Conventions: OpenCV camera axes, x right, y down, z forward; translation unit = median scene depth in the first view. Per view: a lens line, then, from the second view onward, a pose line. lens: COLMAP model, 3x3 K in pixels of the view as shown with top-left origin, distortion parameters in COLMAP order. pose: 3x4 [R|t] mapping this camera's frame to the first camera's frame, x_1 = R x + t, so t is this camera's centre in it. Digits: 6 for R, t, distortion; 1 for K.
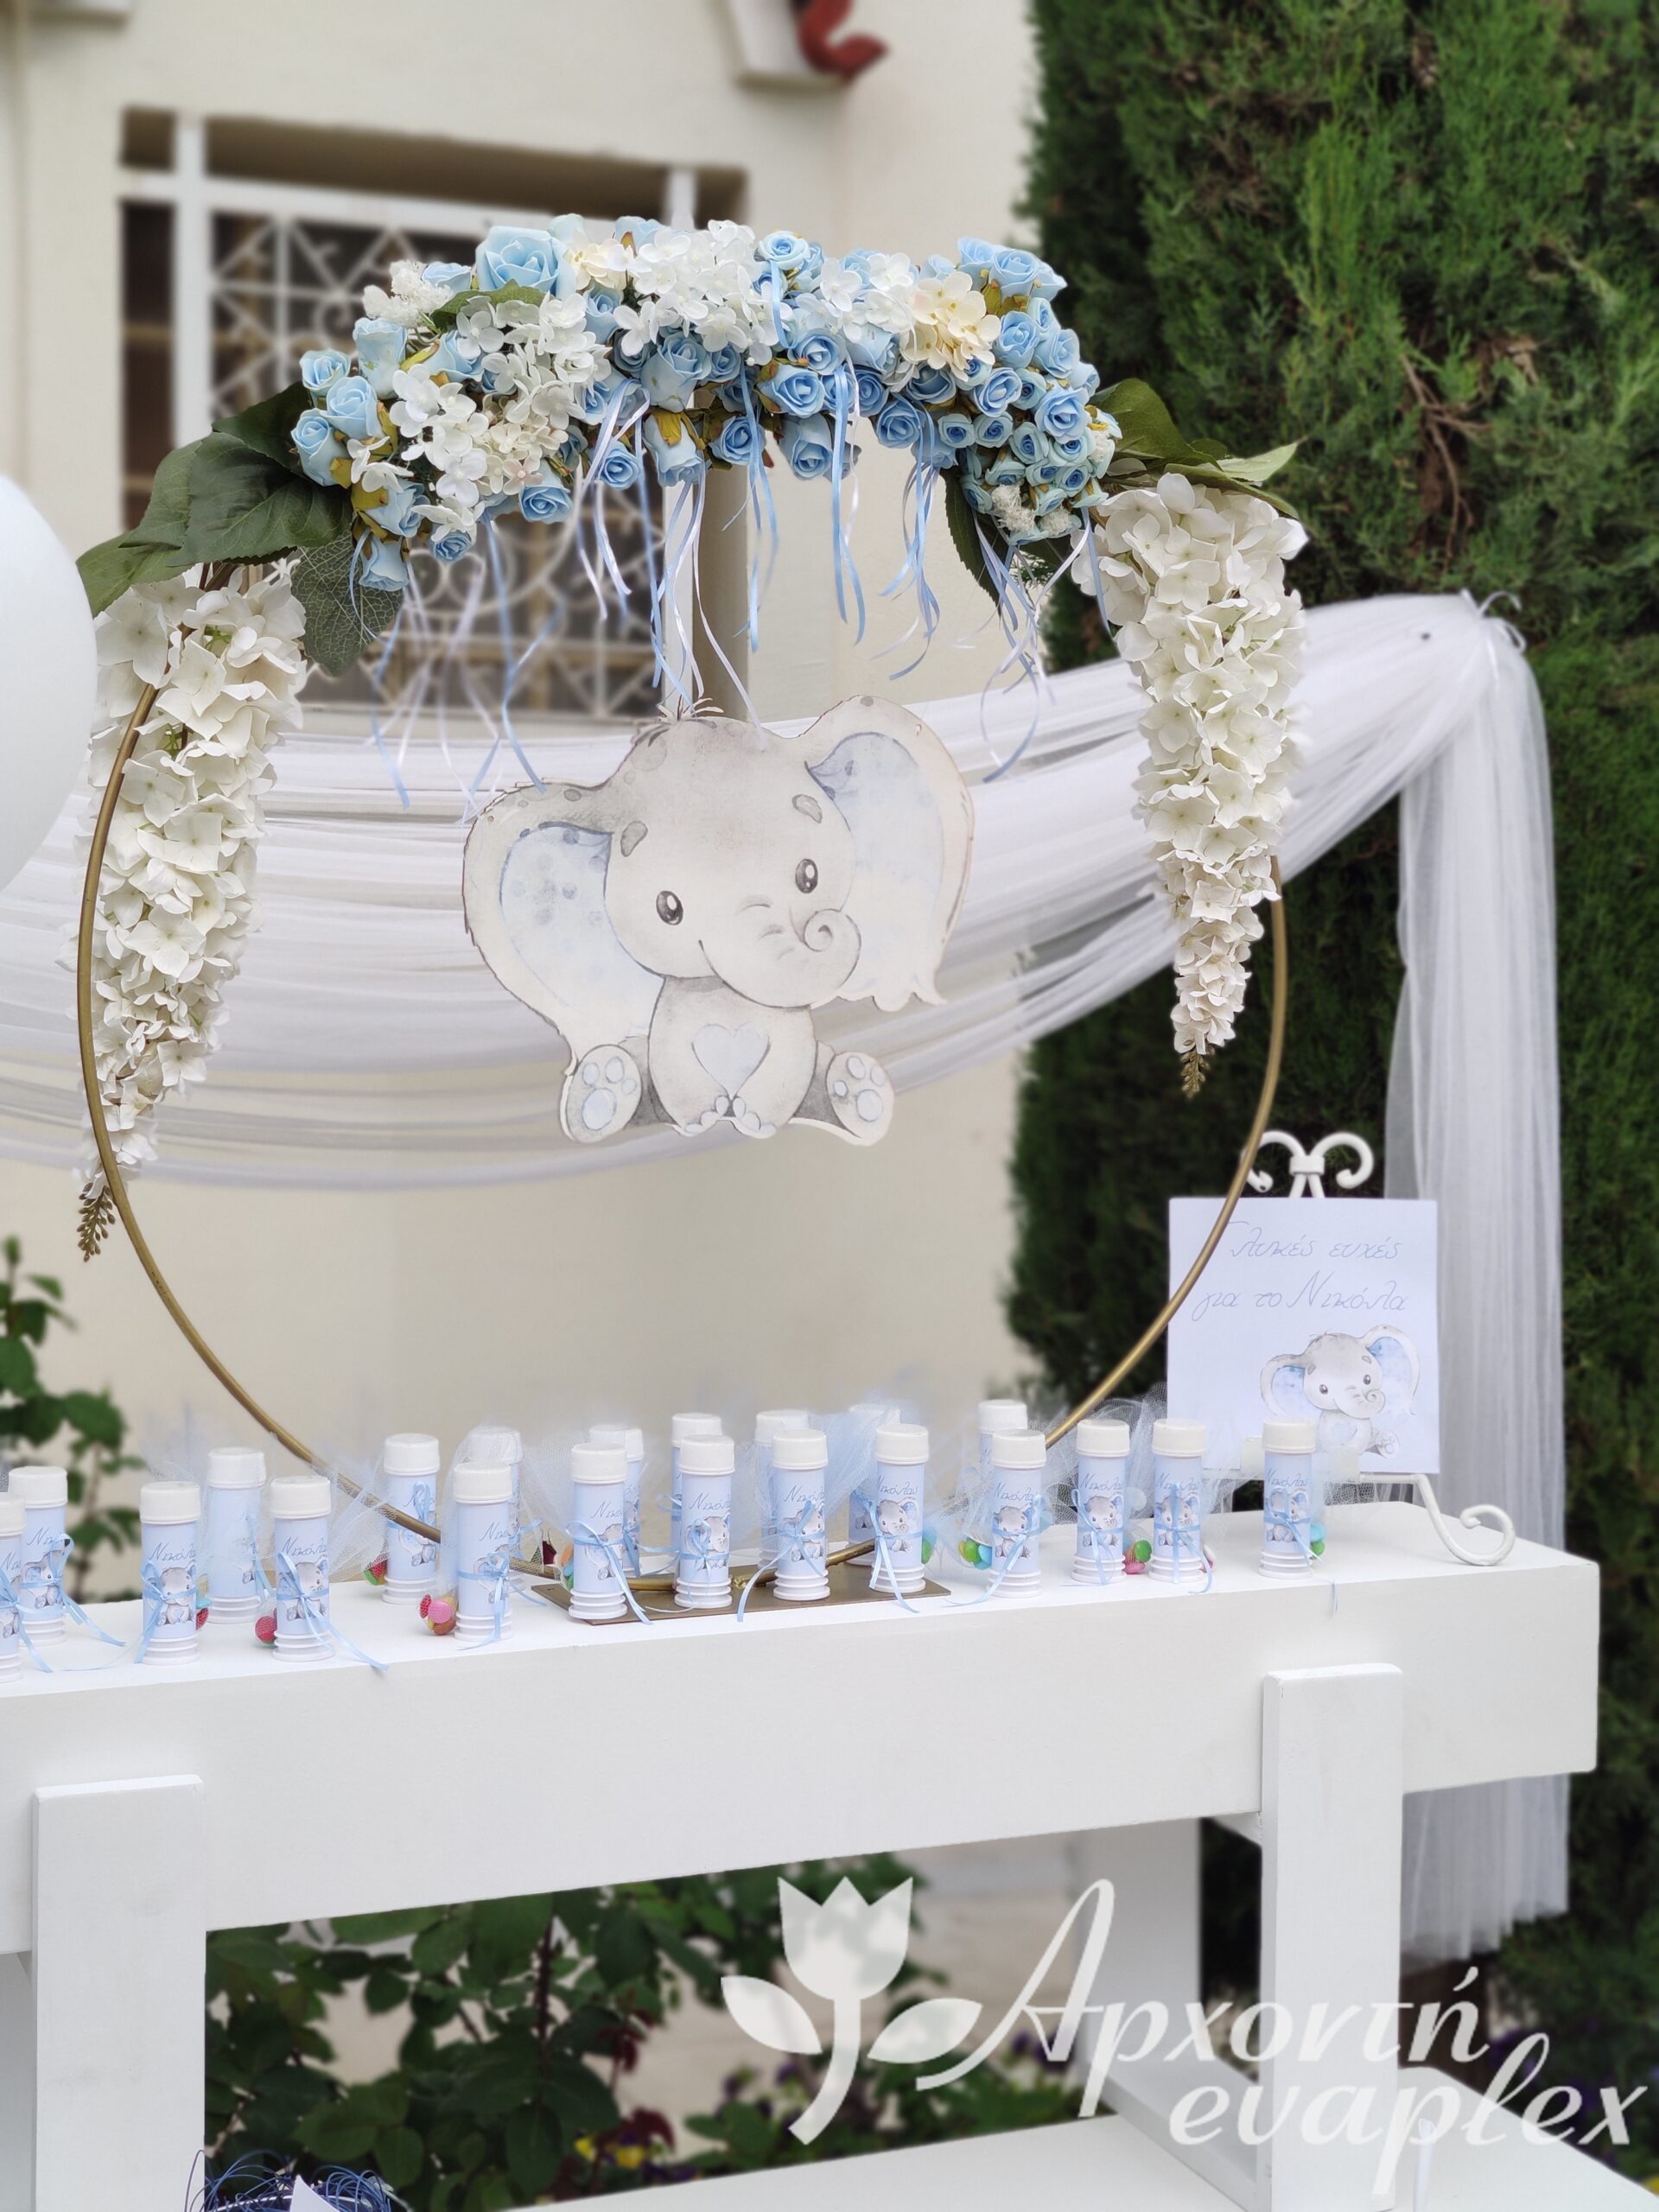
lens RADIAL K [[3211.0, 0, 829.5], [0, 3211.0, 1106.0], [0, 0, 1]] dist [0.226711, -1.020779]
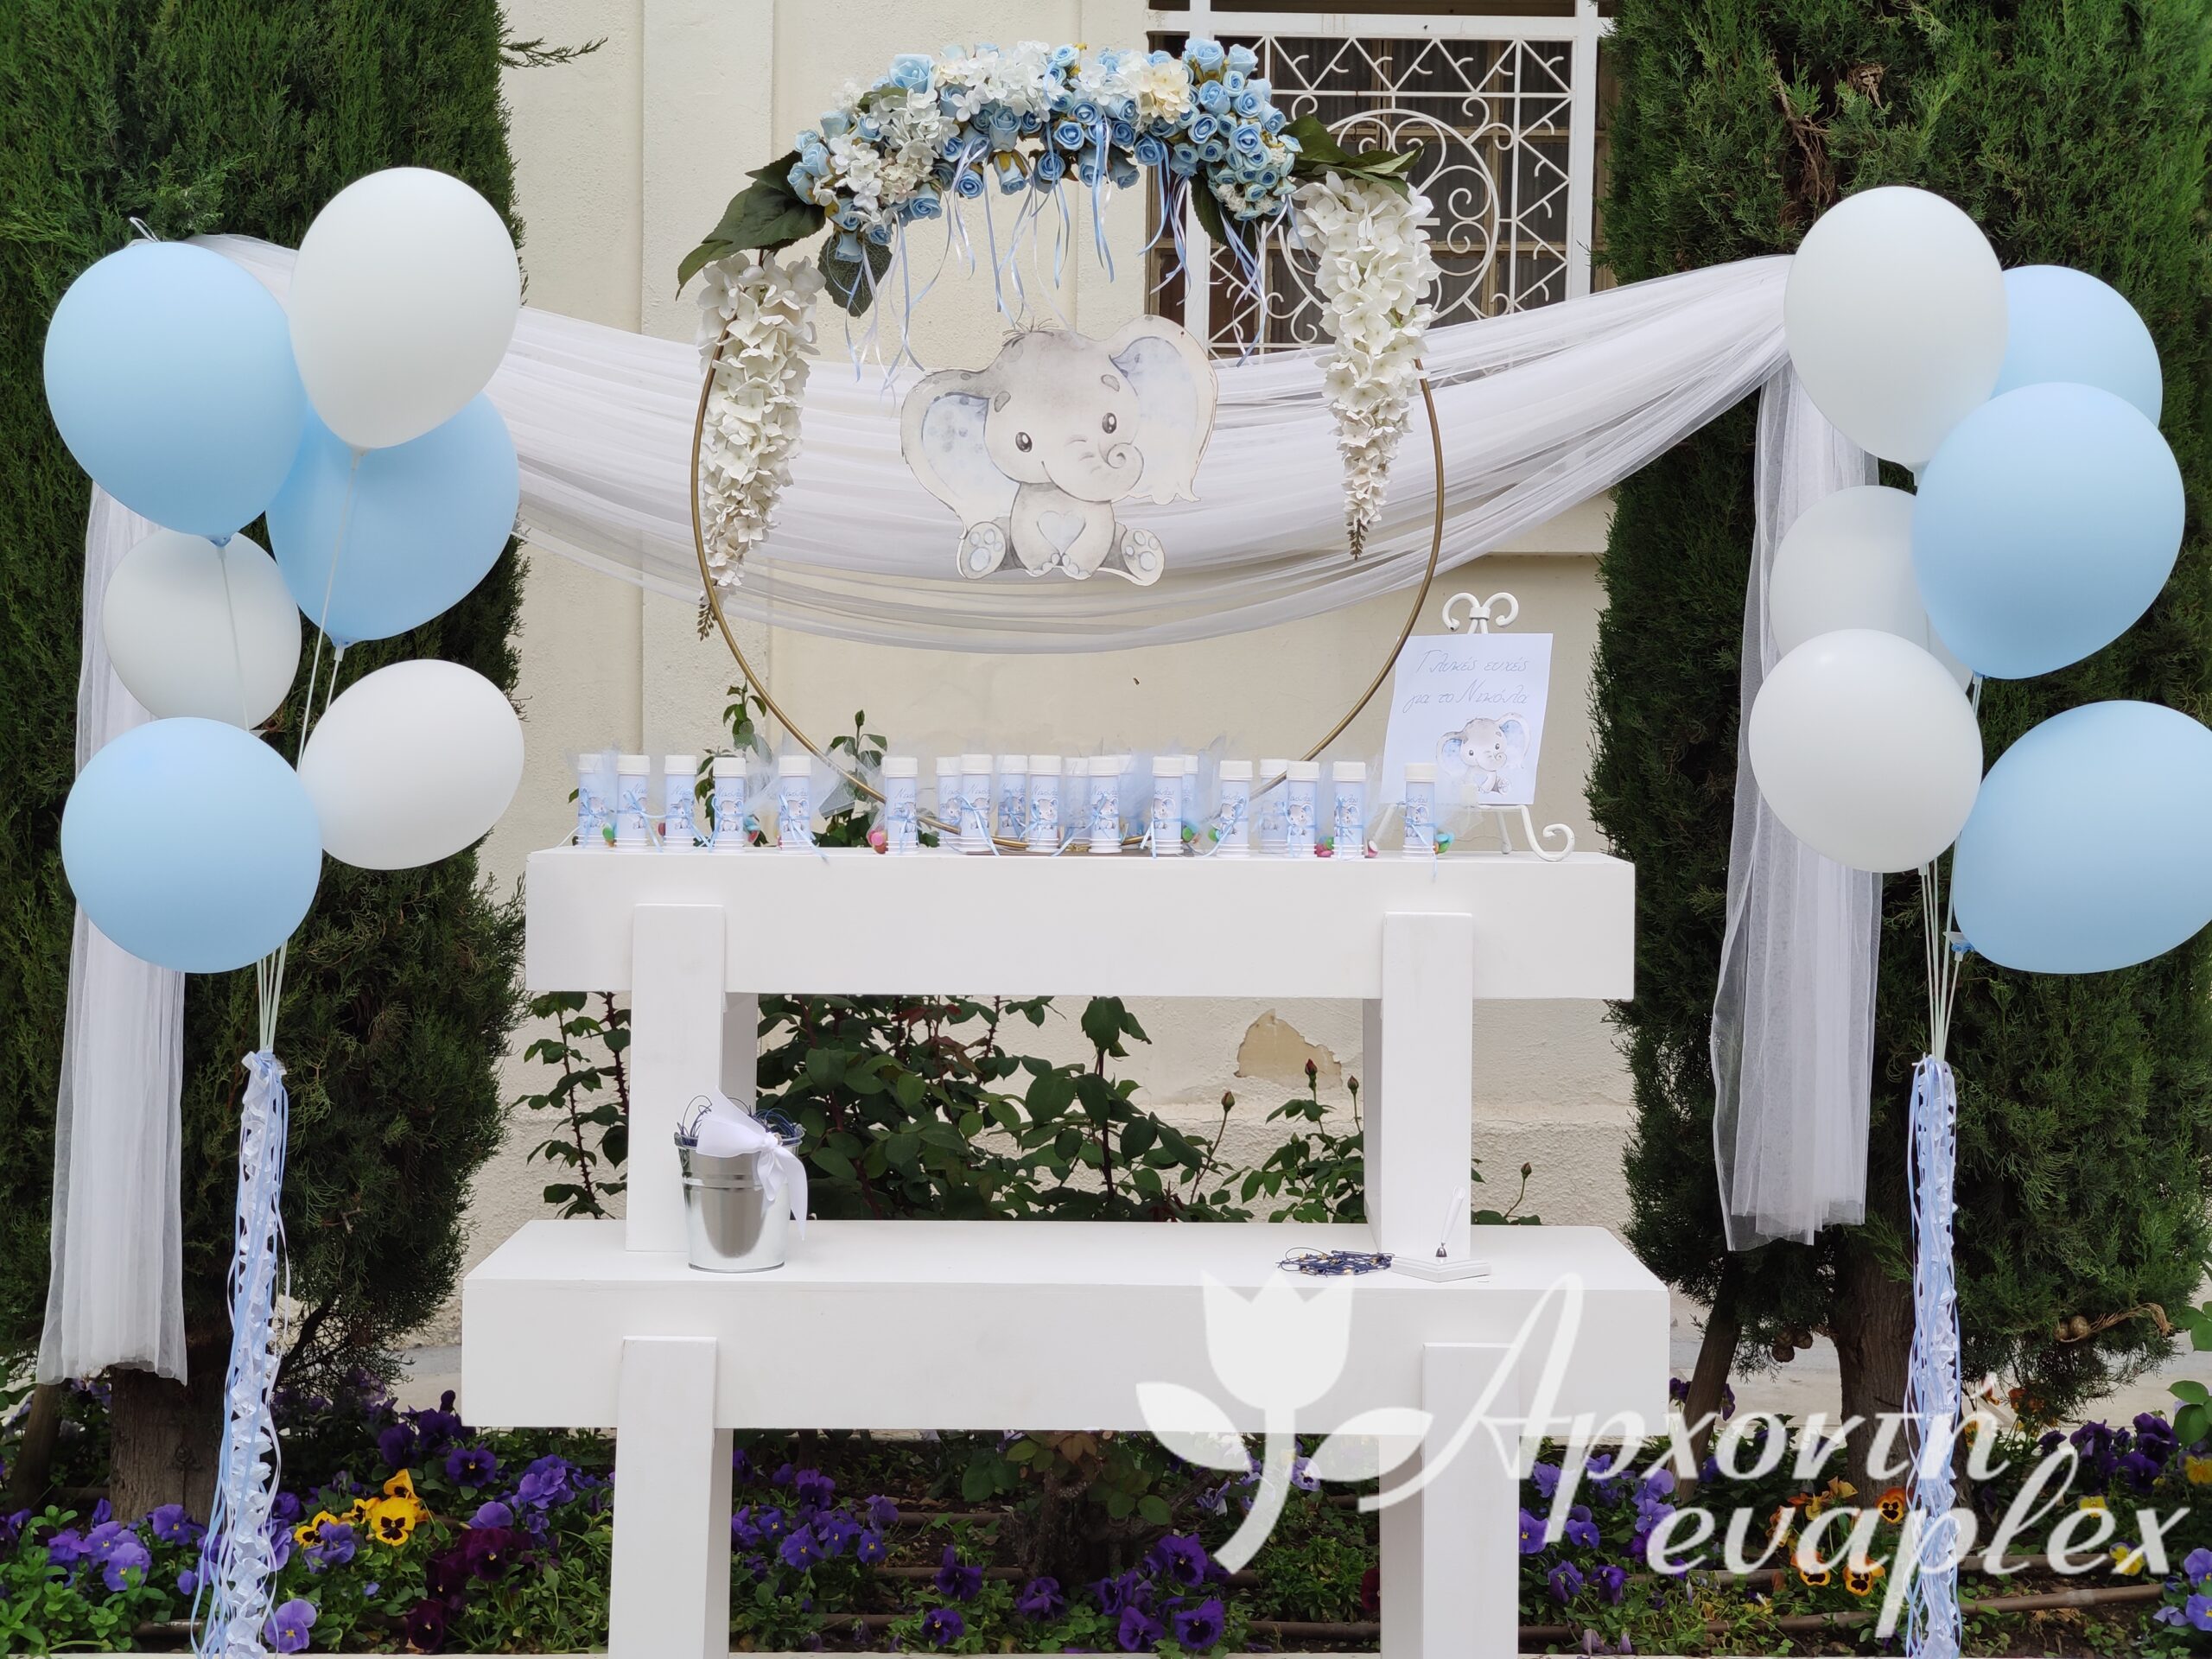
lens RADIAL K [[3211.0, 0, 1115.1], [0, 3211.0, 865.6], [0, 0, 1]] dist [0.226711, -1.020779]
pose [[0.924170, 0.021380, -0.381382, 0.657068], [-0.025387, 0.999663, -0.005479, 0.172759], [0.381137, 0.014745, 0.924401, -0.568529]]
